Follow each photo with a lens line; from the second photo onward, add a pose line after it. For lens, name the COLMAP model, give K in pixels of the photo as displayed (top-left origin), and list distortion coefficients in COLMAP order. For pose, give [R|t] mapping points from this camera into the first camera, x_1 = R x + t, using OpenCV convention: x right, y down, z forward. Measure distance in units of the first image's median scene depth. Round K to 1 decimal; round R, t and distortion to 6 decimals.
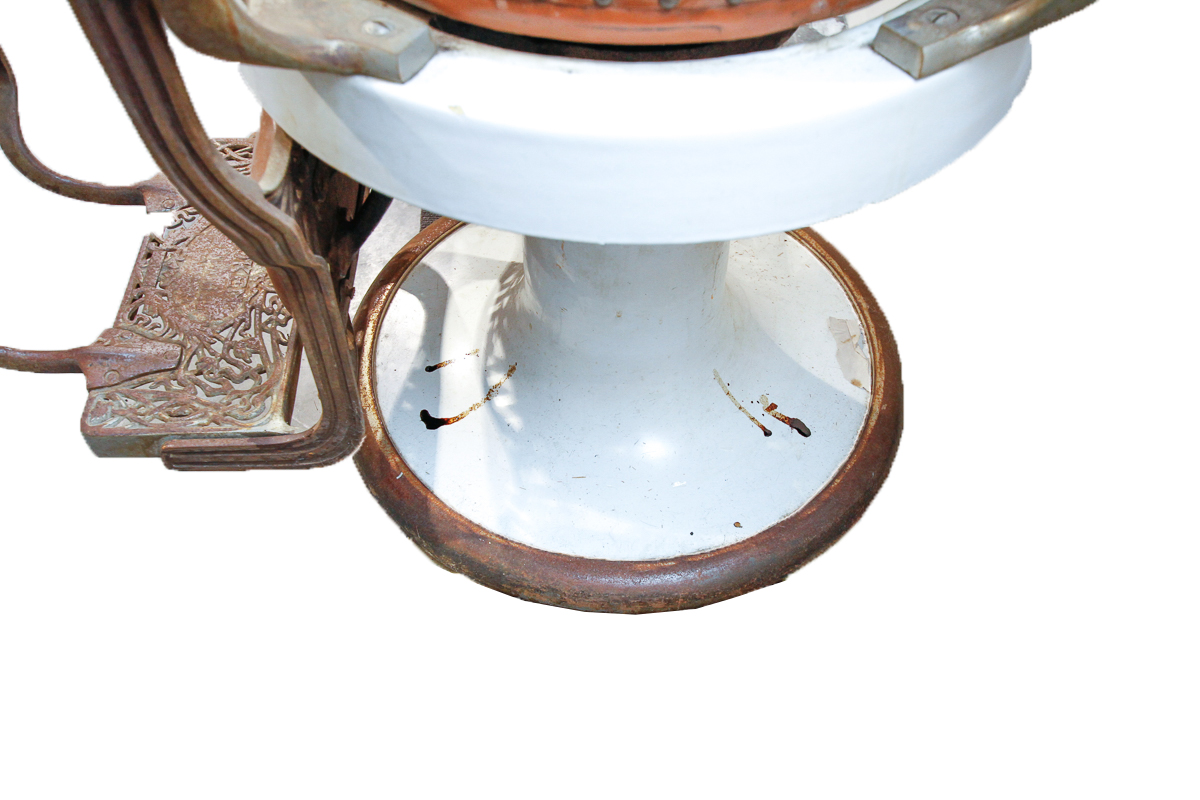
lens RADIAL K [[1030.6, 0, 596.8], [0, 1030.6, 401.3], [0, 0, 1]] dist [0.005462, 0.015350]
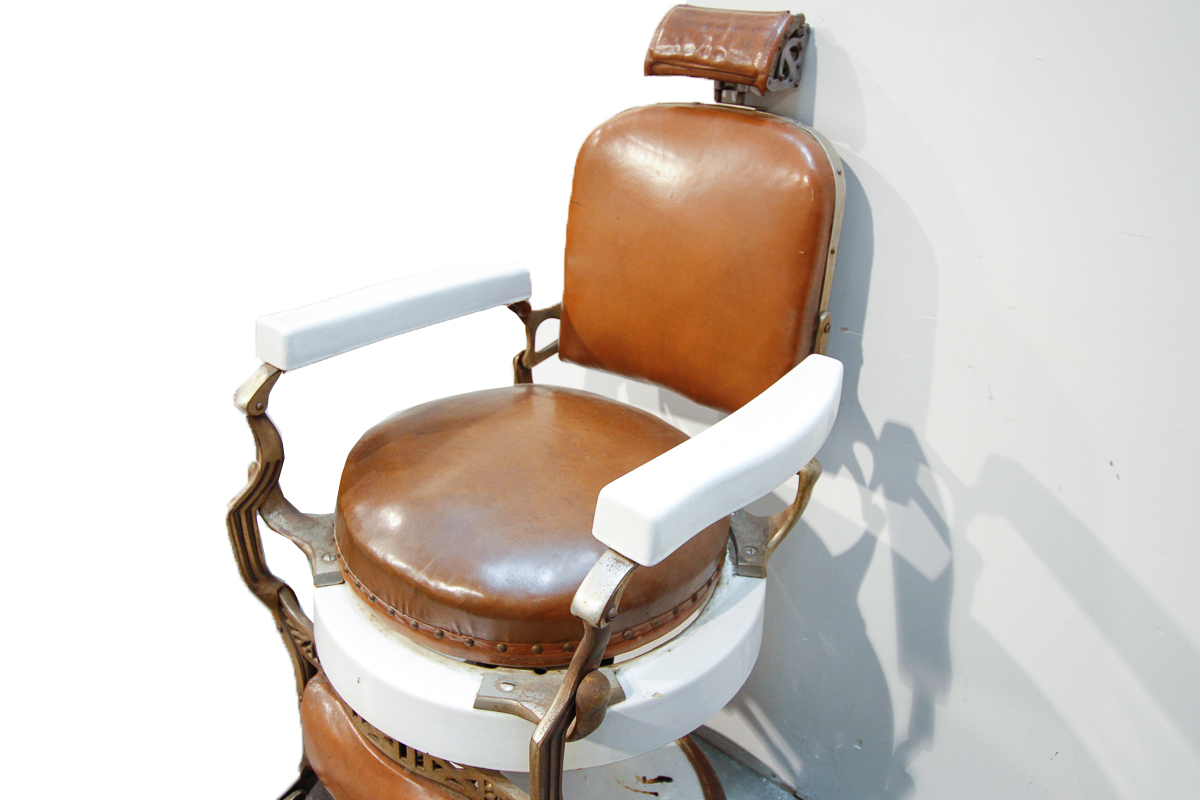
lens RADIAL K [[868.0, 0, 589.2], [0, 868.0, 379.9], [0, 0, 1]] dist [-0.029153, 0.003590]
pose [[0.670982, -0.290283, 0.682289, -1.032811], [0.558793, 0.802806, -0.207975, -0.434251], [-0.487374, 0.520805, 0.700877, -0.363898]]
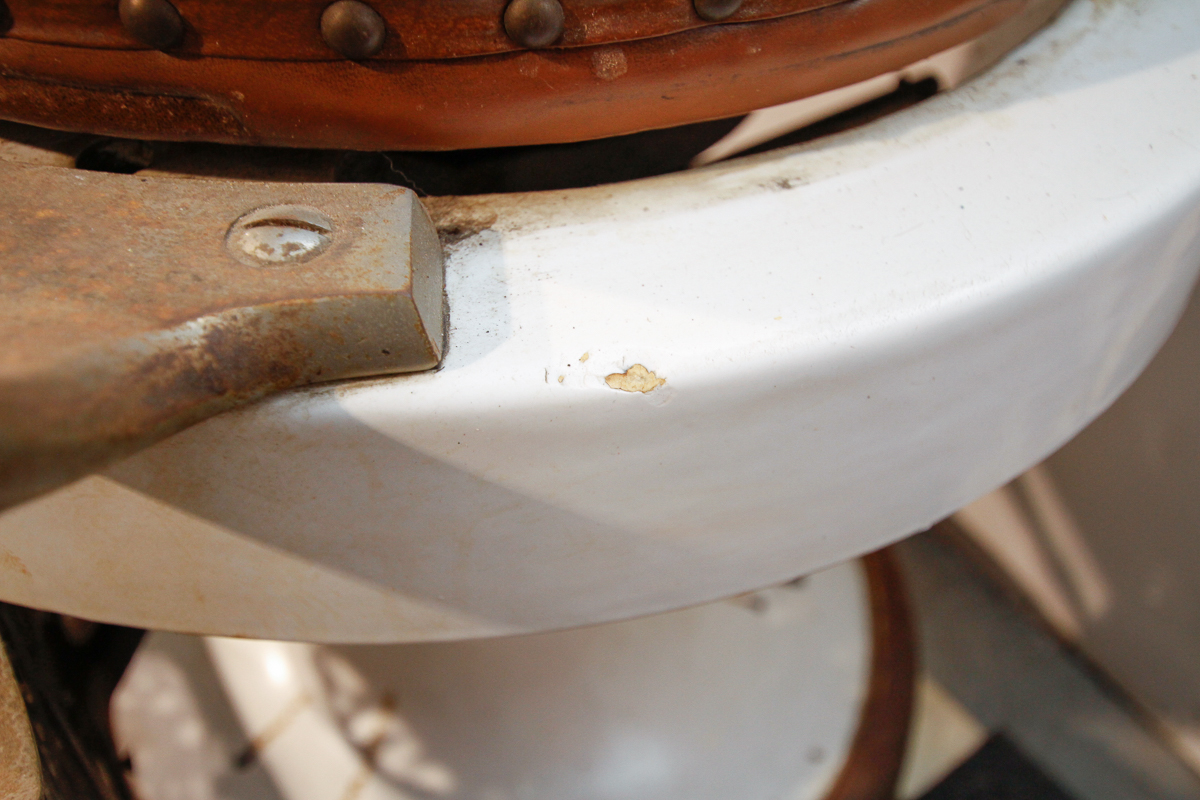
lens RADIAL K [[1030.6, 0, 605.5], [0, 1030.6, 408.1], [0, 0, 1]] dist [0.005462, 0.015350]
pose [[0.833223, -0.385918, 0.395989, -0.248561], [0.409887, 0.911763, 0.026108, -0.251417], [-0.371124, 0.140557, 0.917884, 0.604029]]
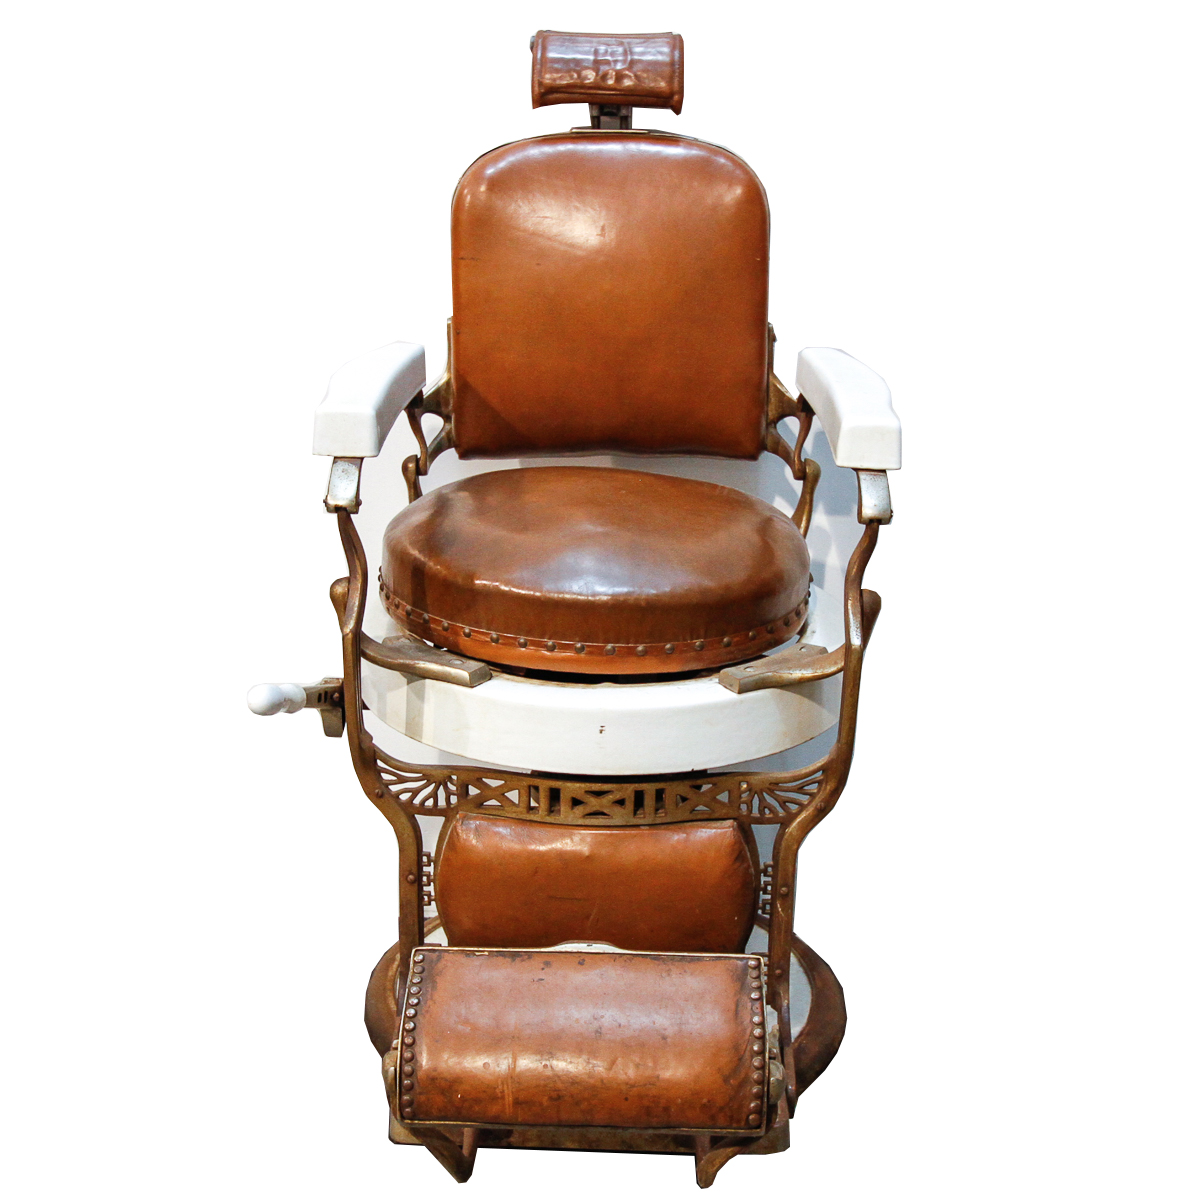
lens RADIAL K [[1922.3, 0, 604.2], [0, 1922.3, 599.3], [0, 0, 1]] dist [-0.005617, 0.000000]
pose [[0.053751, -0.317977, 0.946574, -3.388846], [0.778971, 0.606439, 0.159484, -1.191829], [-0.624752, 0.728781, 0.280291, 0.101516]]
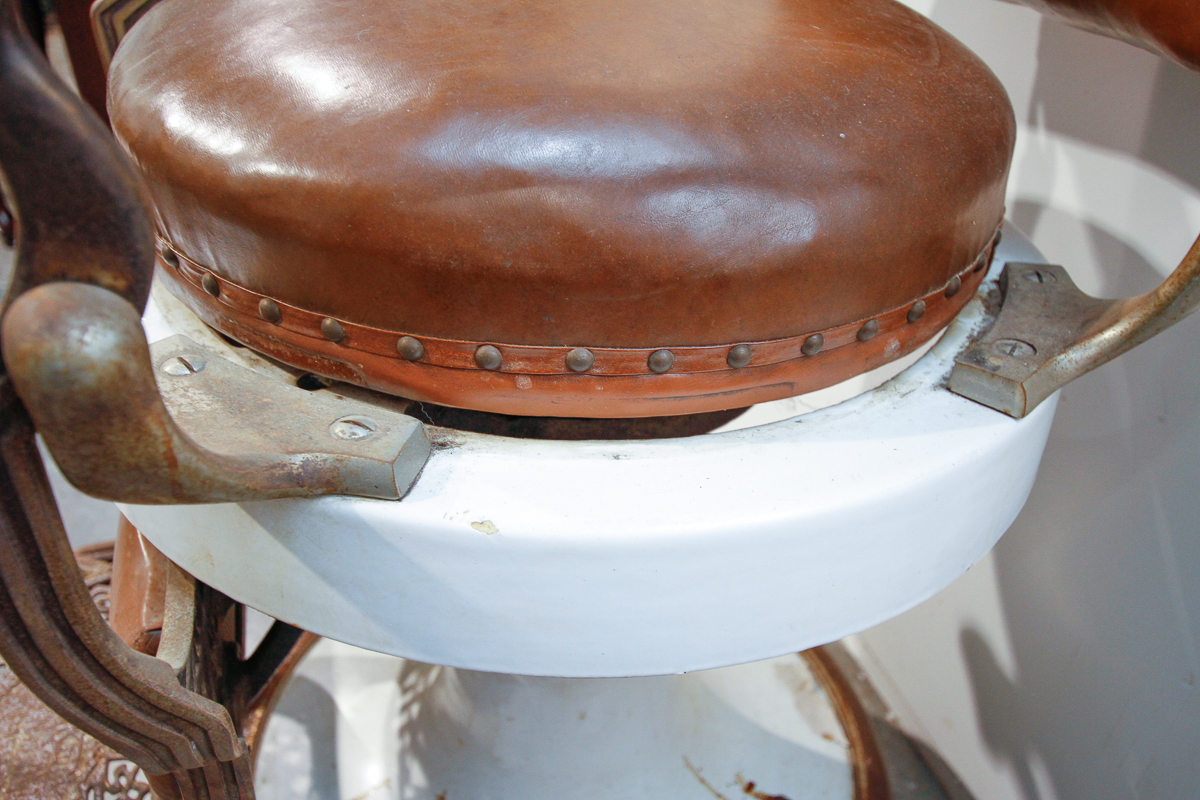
lens RADIAL K [[980.4, 0, 598.5], [0, 980.4, 410.3], [0, 0, 1]] dist [-0.000115, 0.021276]
pose [[0.966262, -0.101901, 0.236547, -0.186262], [0.168348, 0.944943, -0.280608, -0.136040], [-0.194929, 0.310963, 0.930217, 0.286784]]
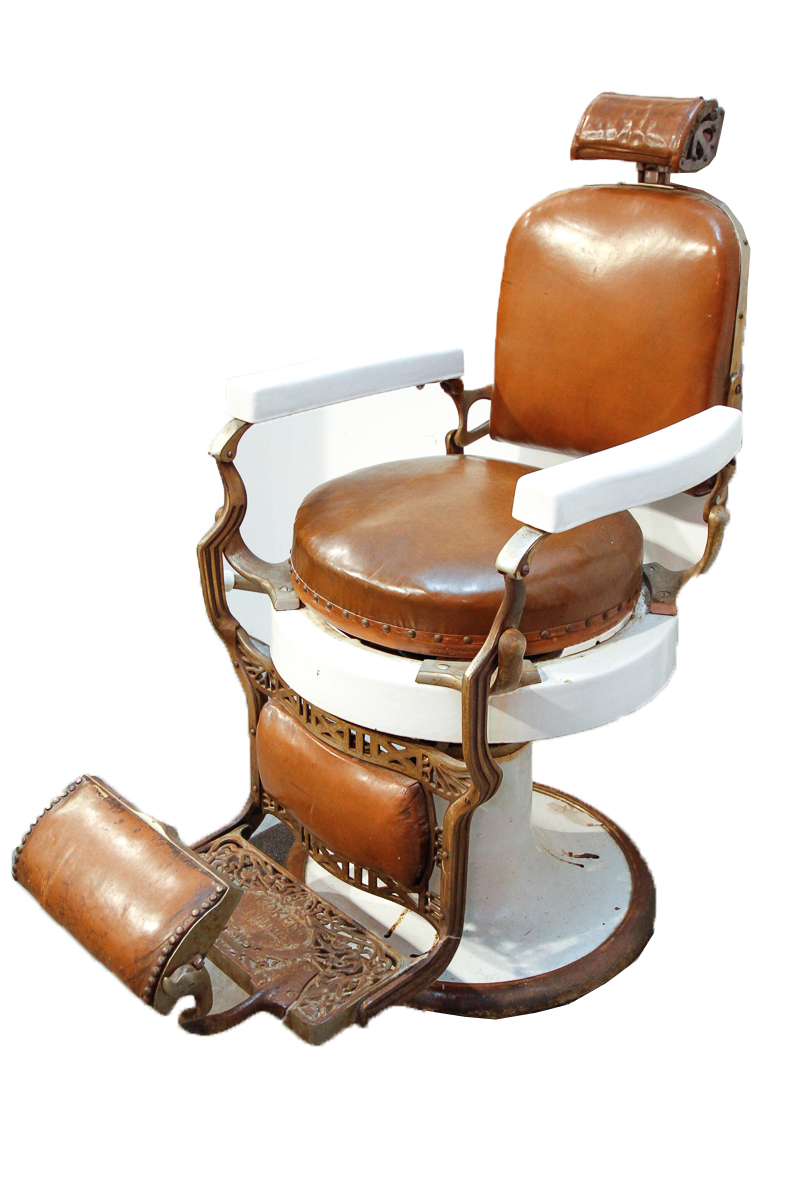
lens RADIAL K [[1257.9, 0, 407.4], [0, 1257.9, 602.0], [0, 0, 1]] dist [-0.011006, 0.000000]
pose [[0.741224, -0.285806, 0.607372, -1.837540], [0.526782, 0.808472, -0.262438, 0.113931], [-0.416037, 0.514478, 0.749817, -0.957199]]
